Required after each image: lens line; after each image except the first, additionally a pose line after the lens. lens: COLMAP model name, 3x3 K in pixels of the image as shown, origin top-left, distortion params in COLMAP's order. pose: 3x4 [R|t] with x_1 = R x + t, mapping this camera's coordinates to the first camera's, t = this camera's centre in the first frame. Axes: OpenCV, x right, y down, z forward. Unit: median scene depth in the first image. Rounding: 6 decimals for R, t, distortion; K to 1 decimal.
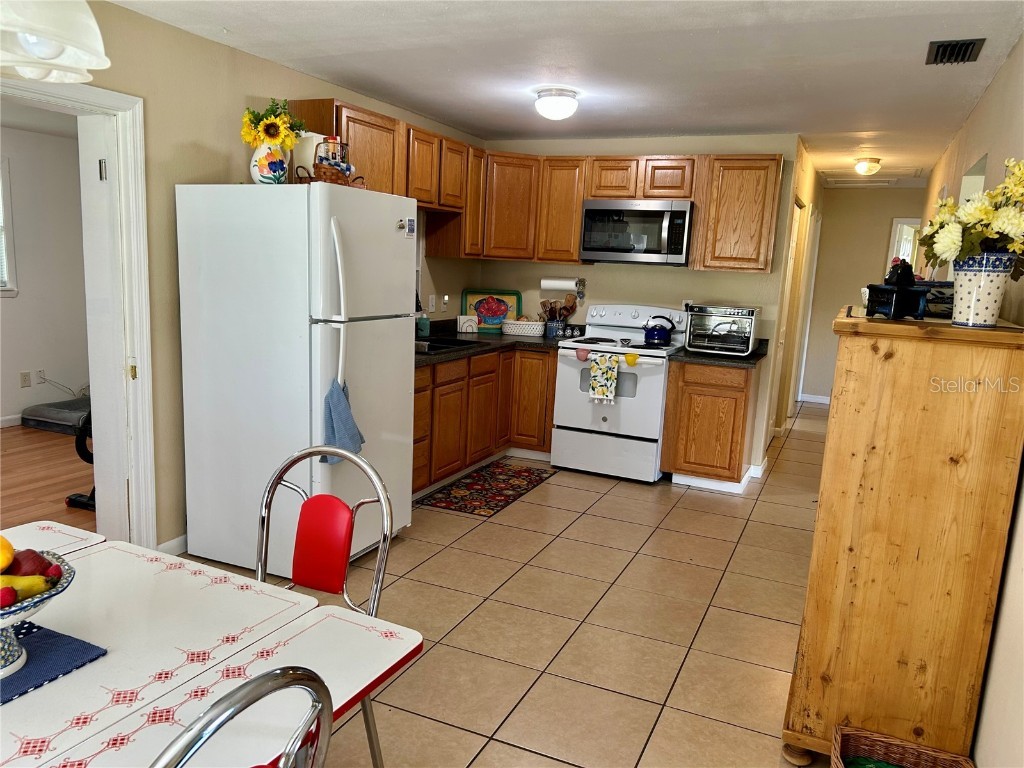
lens RADIAL K [[770.3, 0, 503.1], [0, 770.3, 398.1], [0, 0, 1]] dist [0.056122, -0.063781]
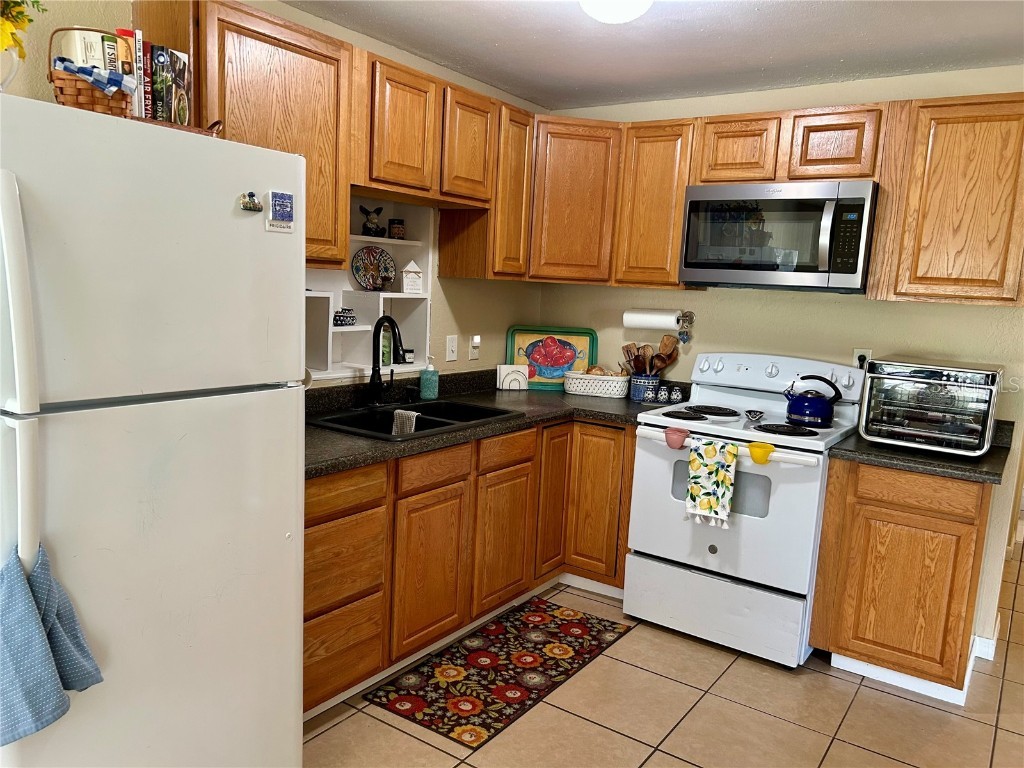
lens RADIAL K [[770.3, 0, 512.2], [0, 770.3, 391.6], [0, 0, 1]] dist [0.056122, -0.063781]
pose [[0.984141, 0.027117, -0.175301, 0.084474], [-0.034998, 0.998503, -0.042023, -0.065312], [0.173899, 0.047491, 0.983618, 0.396558]]
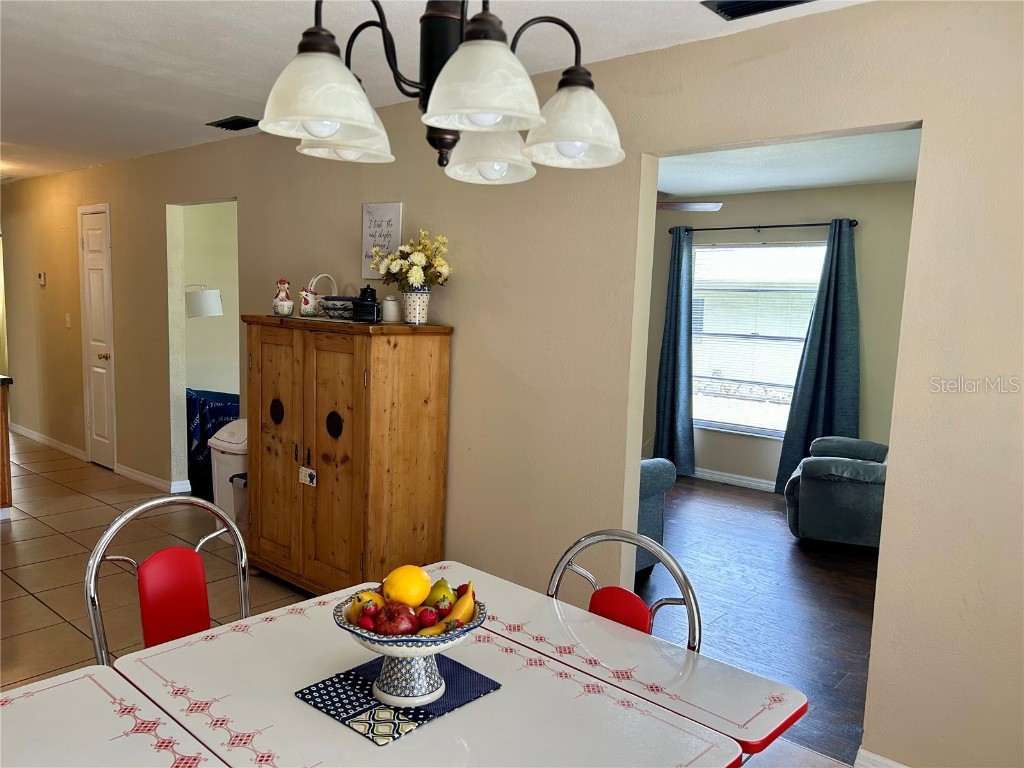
lens RADIAL K [[770.3, 0, 511.8], [0, 770.3, 397.1], [0, 0, 1]] dist [0.056122, -0.063781]
pose [[0.283783, -0.160006, 0.945445, -0.399632], [0.150520, 0.981189, 0.120876, -0.043894], [-0.947001, 0.108006, 0.302529, 0.120701]]
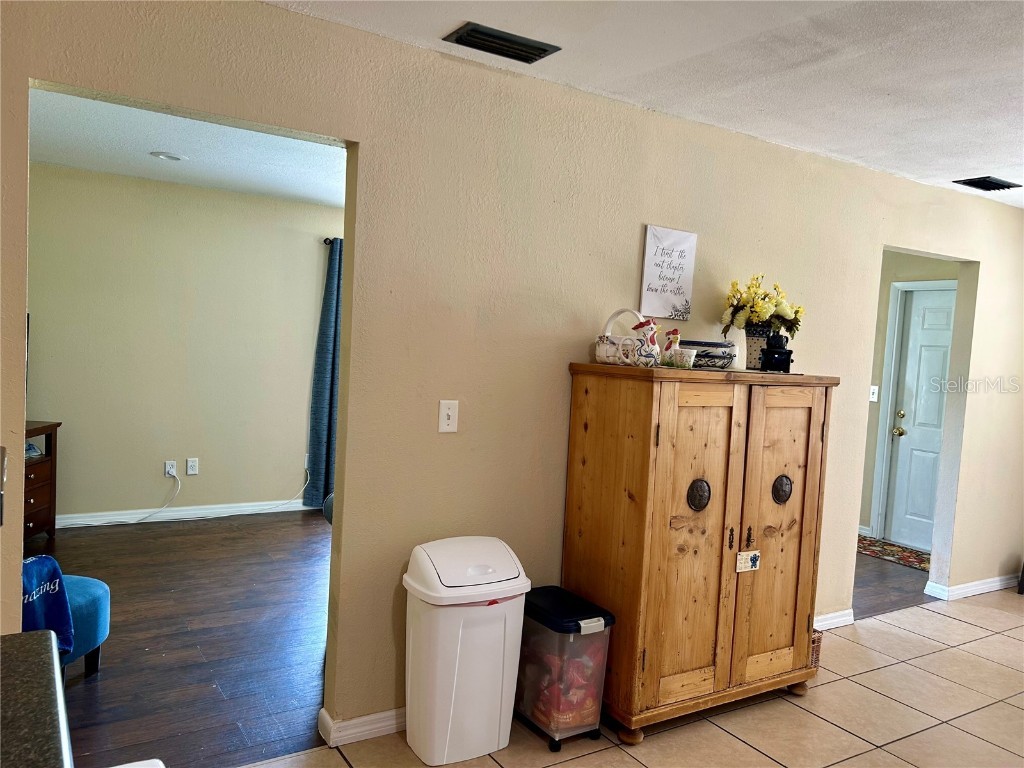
lens RADIAL K [[770.3, 0, 513.9], [0, 770.3, 393.1], [0, 0, 1]] dist [0.056122, -0.063781]
pose [[-0.831708, -0.133845, 0.538838, 0.057029], [0.000794, 0.970220, 0.242224, -0.182041], [-0.555212, 0.201888, -0.806834, 1.073668]]
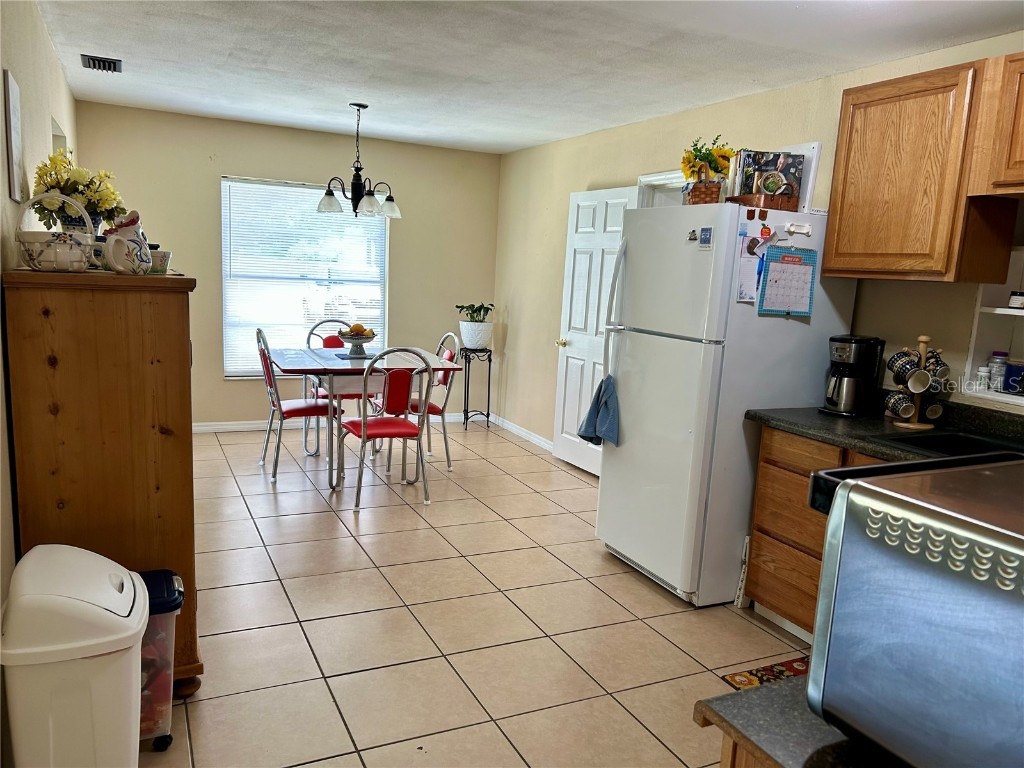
lens RADIAL K [[770.3, 0, 507.8], [0, 770.3, 397.1], [0, 0, 1]] dist [0.056122, -0.063781]
pose [[-0.635501, 0.048124, -0.770599, 0.500465], [-0.219661, 0.945544, 0.240201, -0.154545], [0.740194, 0.321918, -0.590323, 1.020563]]
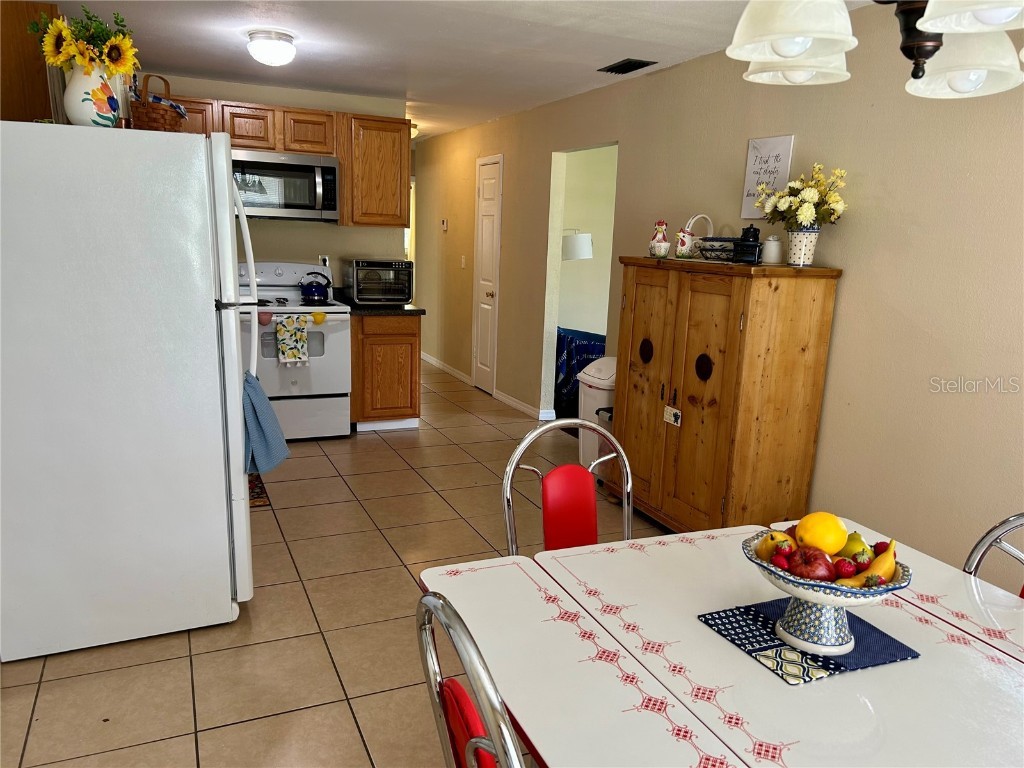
lens RADIAL K [[770.3, 0, 513.6], [0, 770.3, 396.2], [0, 0, 1]] dist [0.056122, -0.063781]
pose [[0.660713, -0.181061, 0.728475, -0.414851], [0.131033, 0.983393, 0.125575, -0.043426], [-0.739113, 0.012485, 0.673465, 0.143775]]
